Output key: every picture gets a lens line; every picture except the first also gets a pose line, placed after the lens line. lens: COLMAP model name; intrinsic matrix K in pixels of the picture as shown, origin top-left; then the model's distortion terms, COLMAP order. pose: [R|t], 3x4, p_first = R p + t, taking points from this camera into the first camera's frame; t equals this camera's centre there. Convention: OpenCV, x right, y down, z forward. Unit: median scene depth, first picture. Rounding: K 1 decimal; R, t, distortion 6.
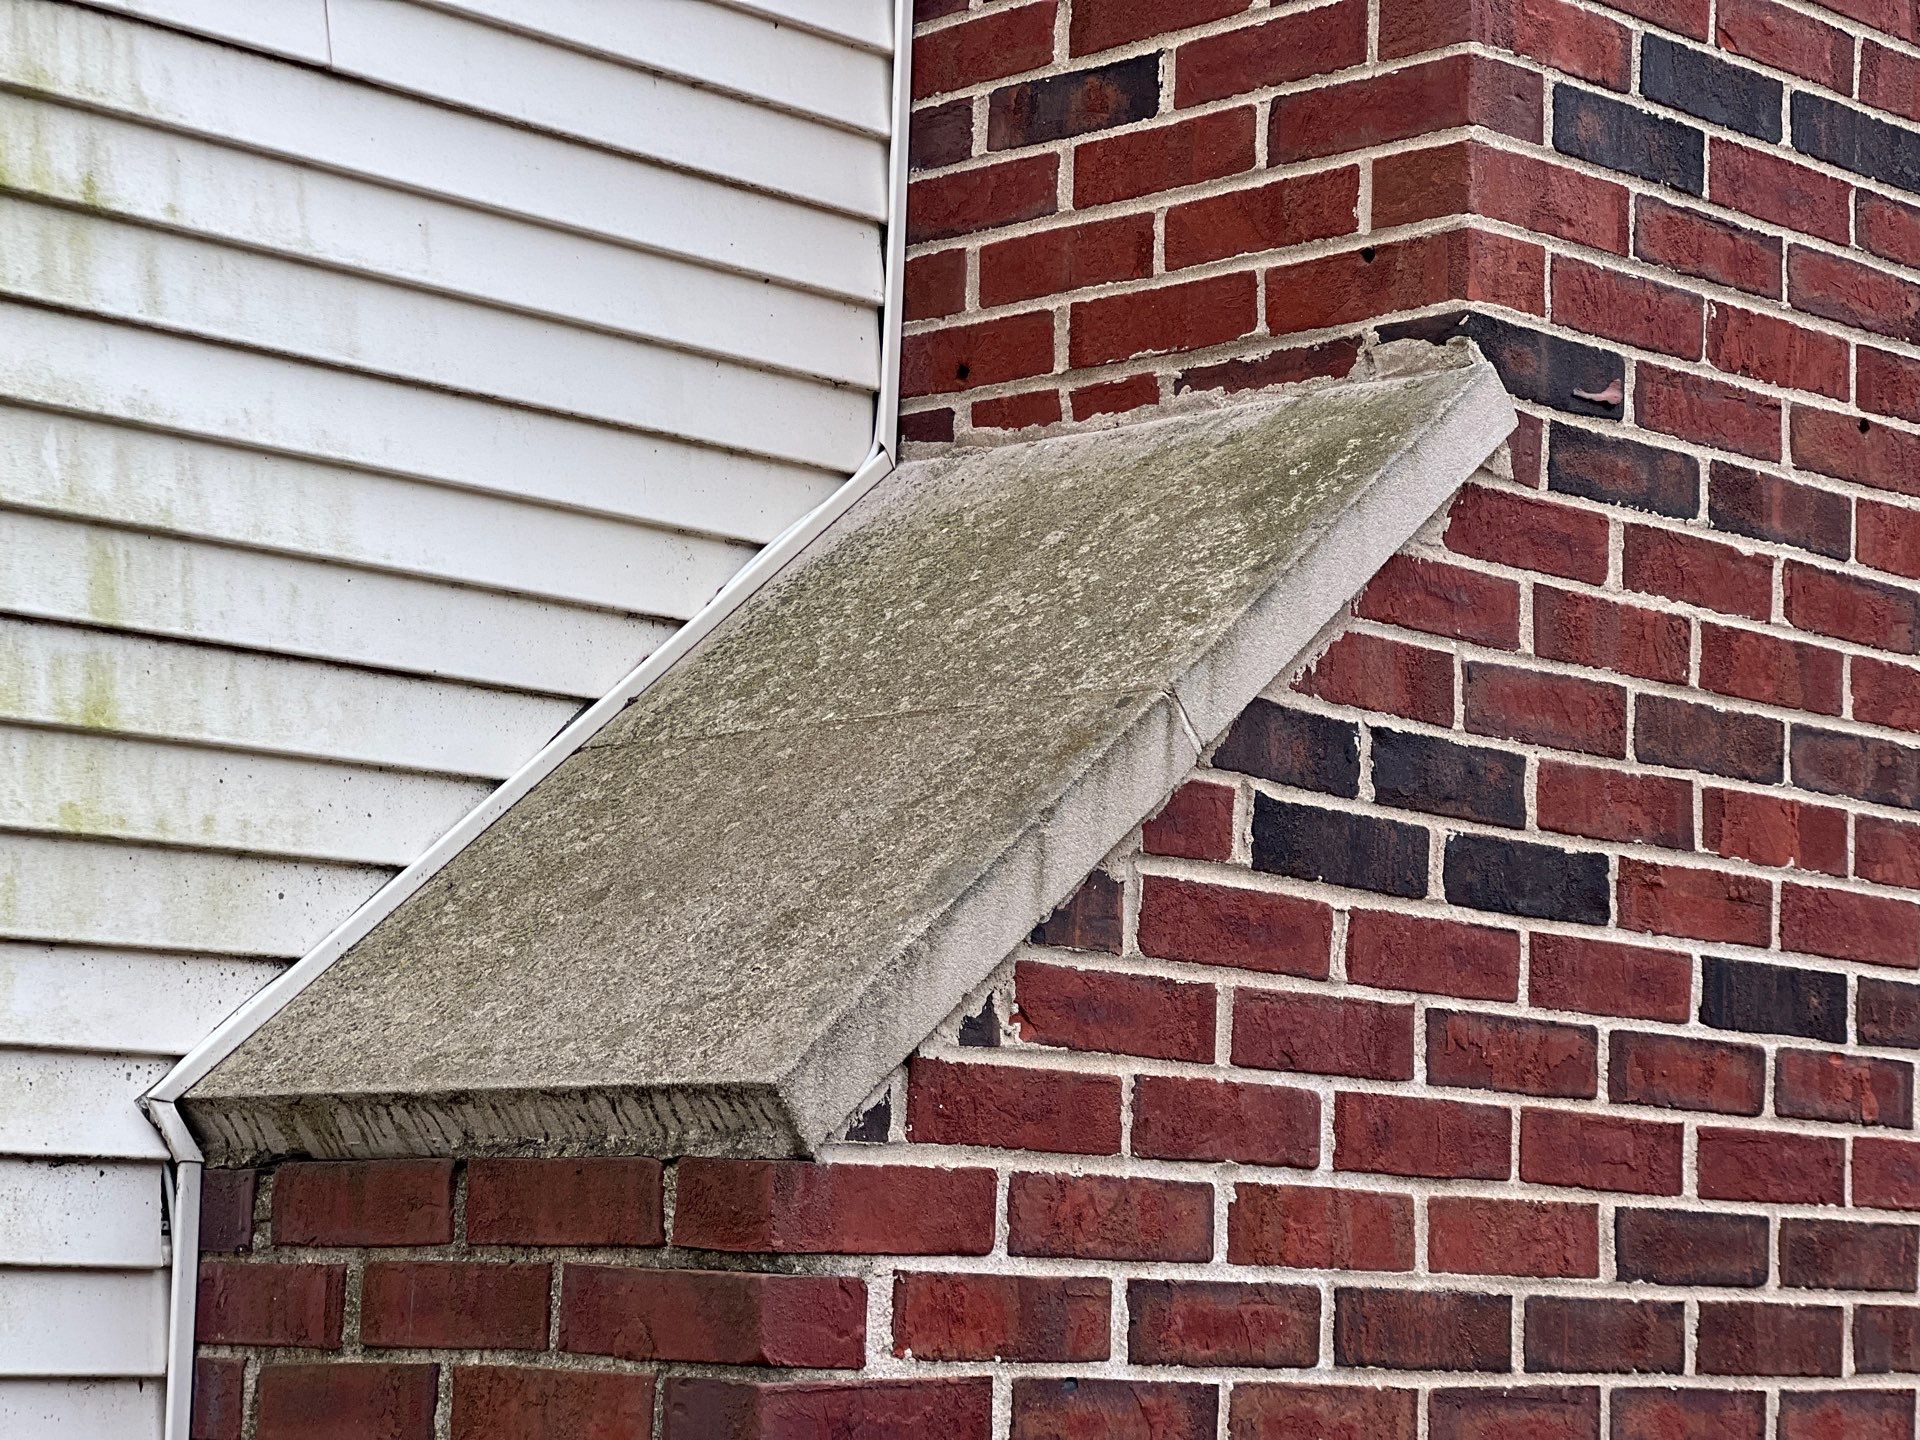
lens RADIAL K [[4292.5, 0, 965.4], [0, 4292.5, 630.4], [0, 0, 1]] dist [-0.025054, 3.502882]
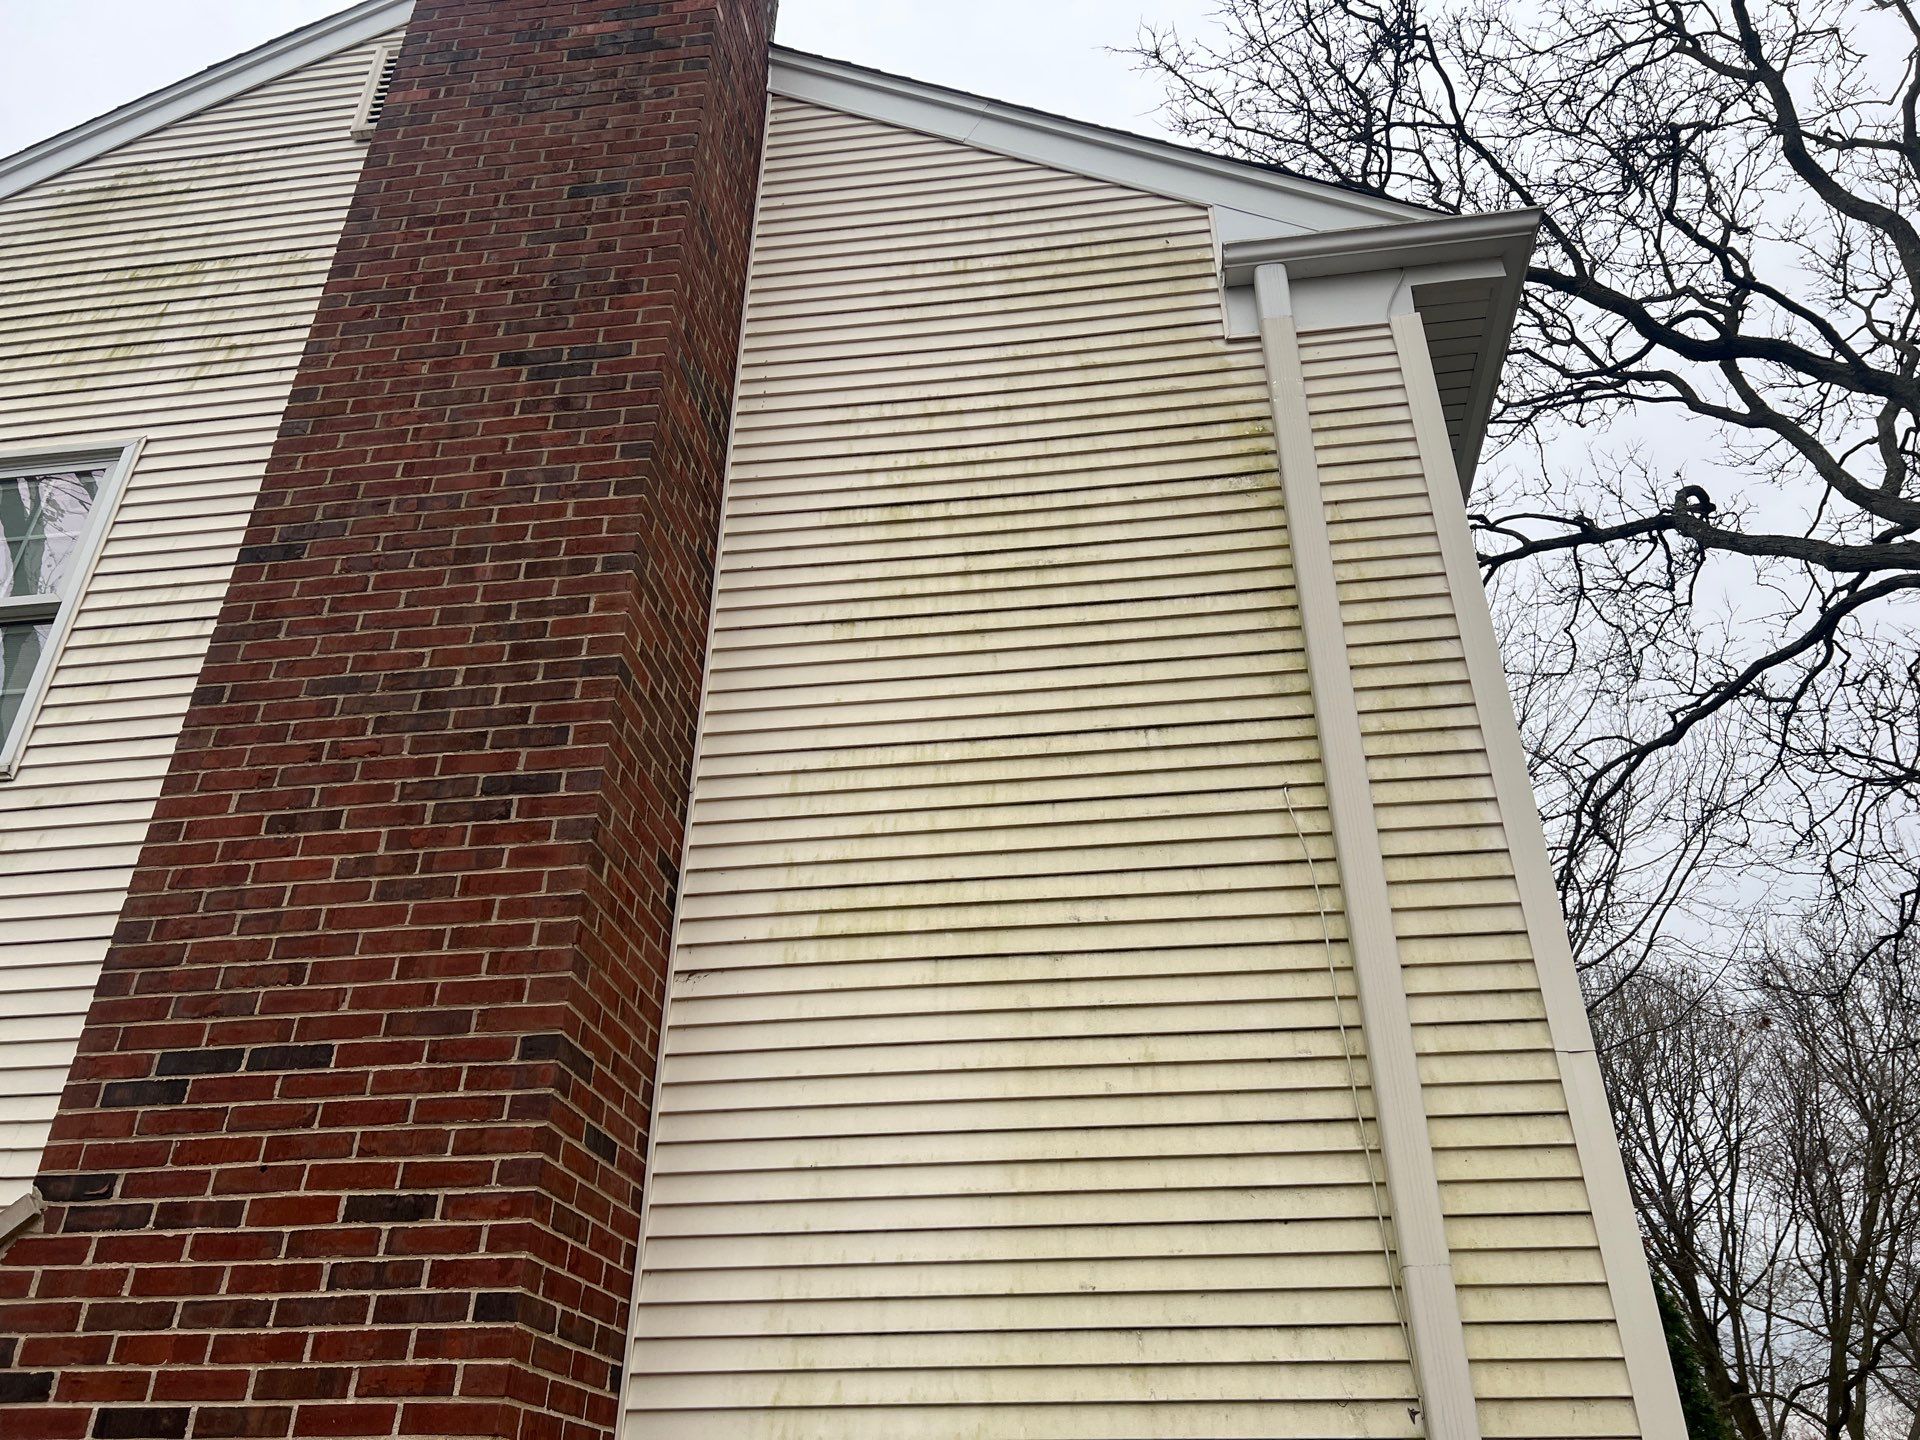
lens RADIAL K [[1436.1, 0, 971.7], [0, 1436.1, 701.1], [0, 0, 1]] dist [0.067181, -0.074528]
pose [[0.607741, -0.446705, -0.656587, 1.321061], [0.138372, 0.873712, -0.466348, 0.195779], [0.781988, 0.192565, 0.592802, 0.876219]]
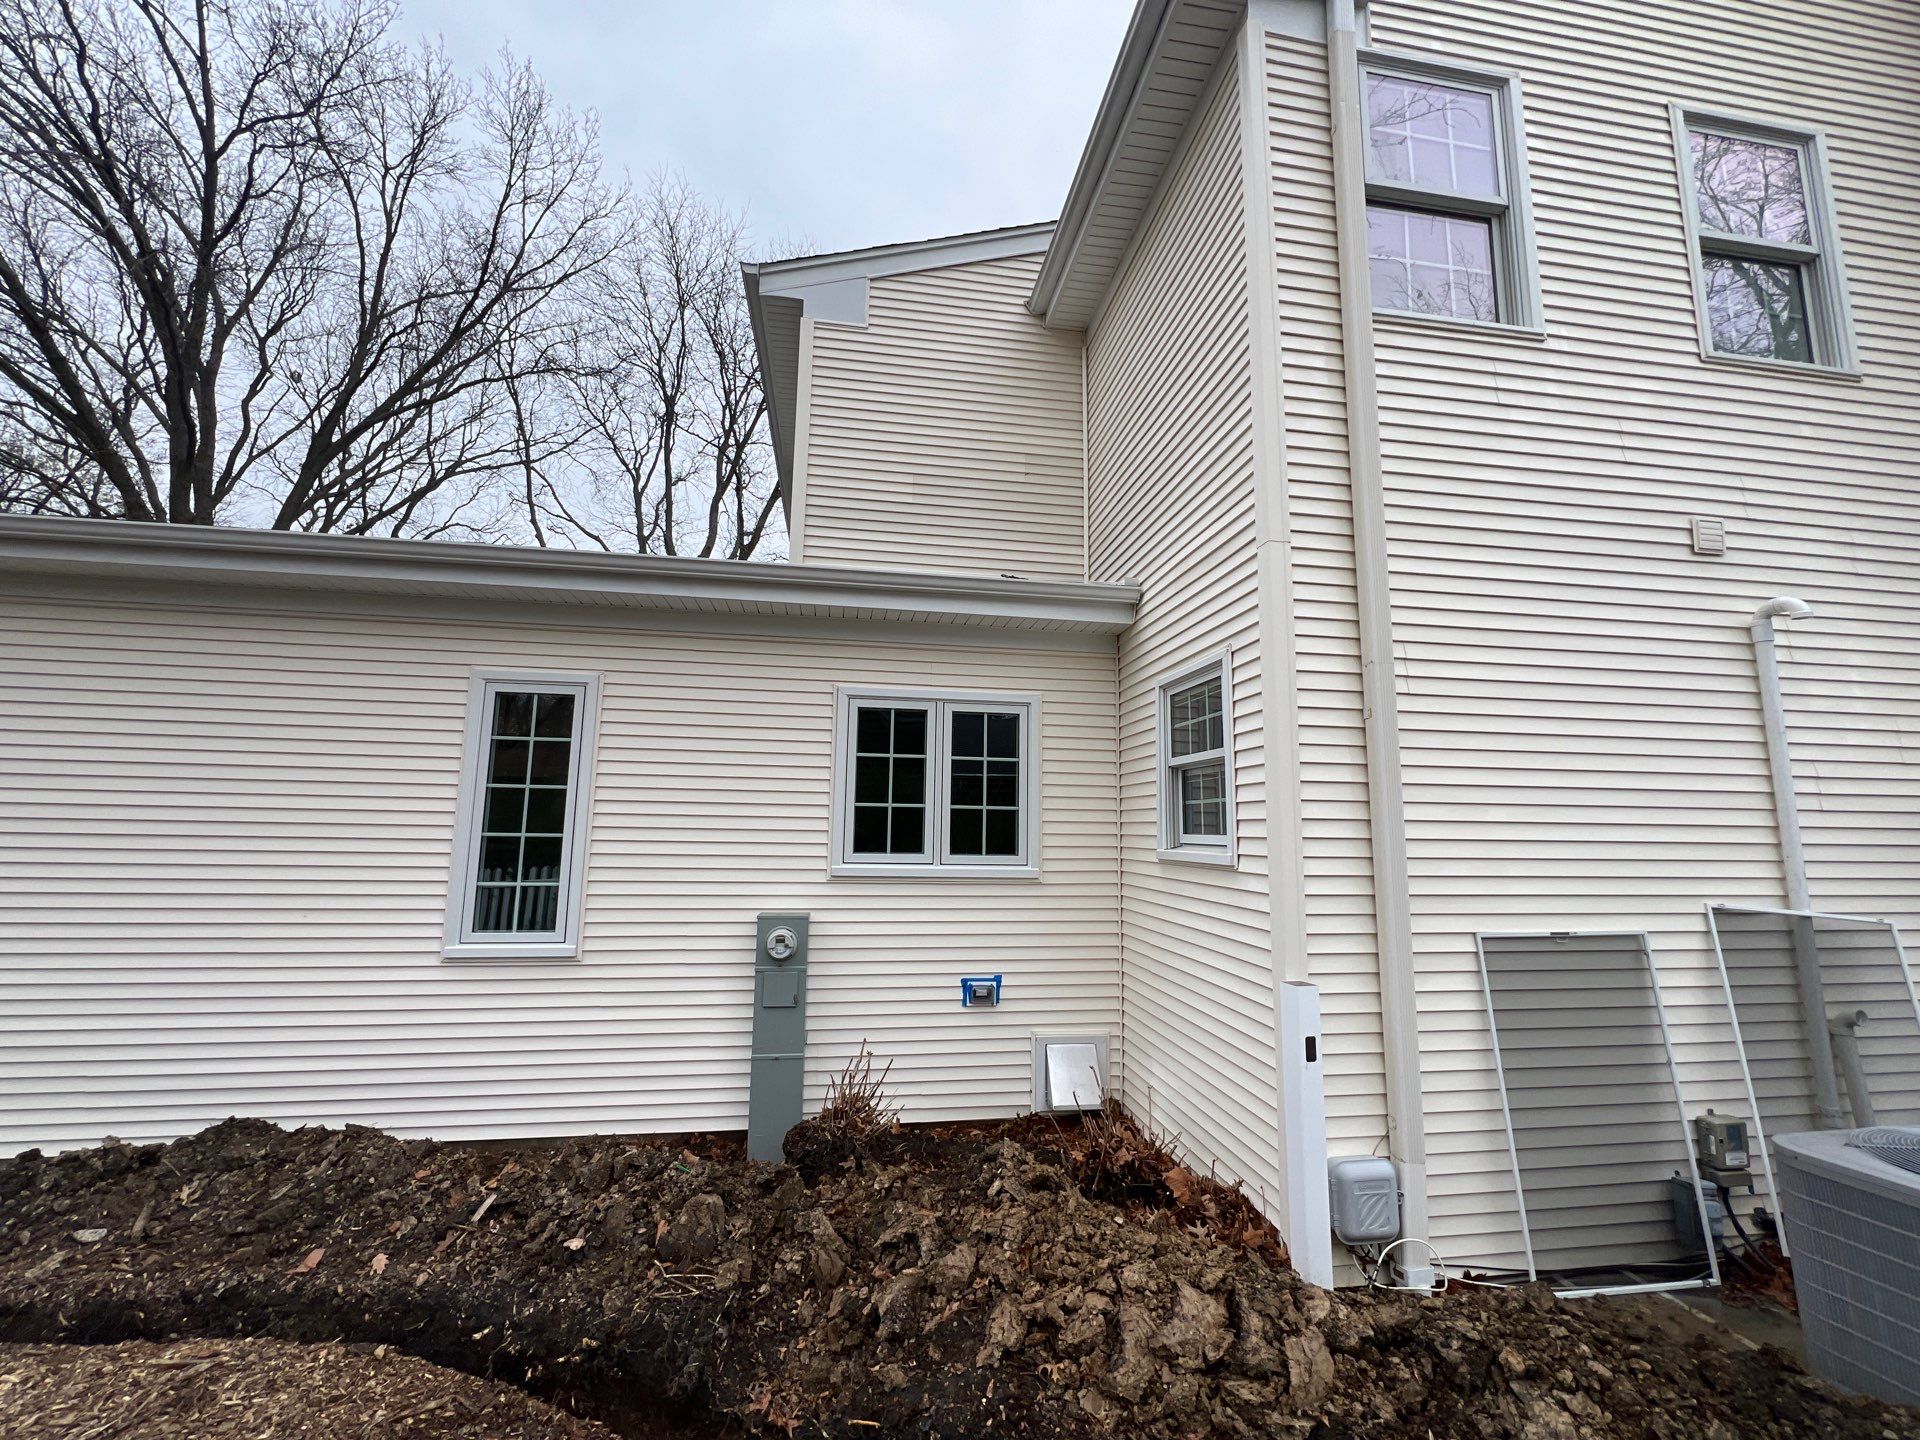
lens RADIAL K [[762.6, 0, 960.9], [0, 762.6, 723.1], [0, 0, 1]] dist [0.001244, -0.000313]
pose [[0.805940, -0.098802, -0.583694, -0.725731], [0.096417, 0.994717, -0.035247, -0.096041], [0.584093, -0.027871, 0.811208, -0.816603]]
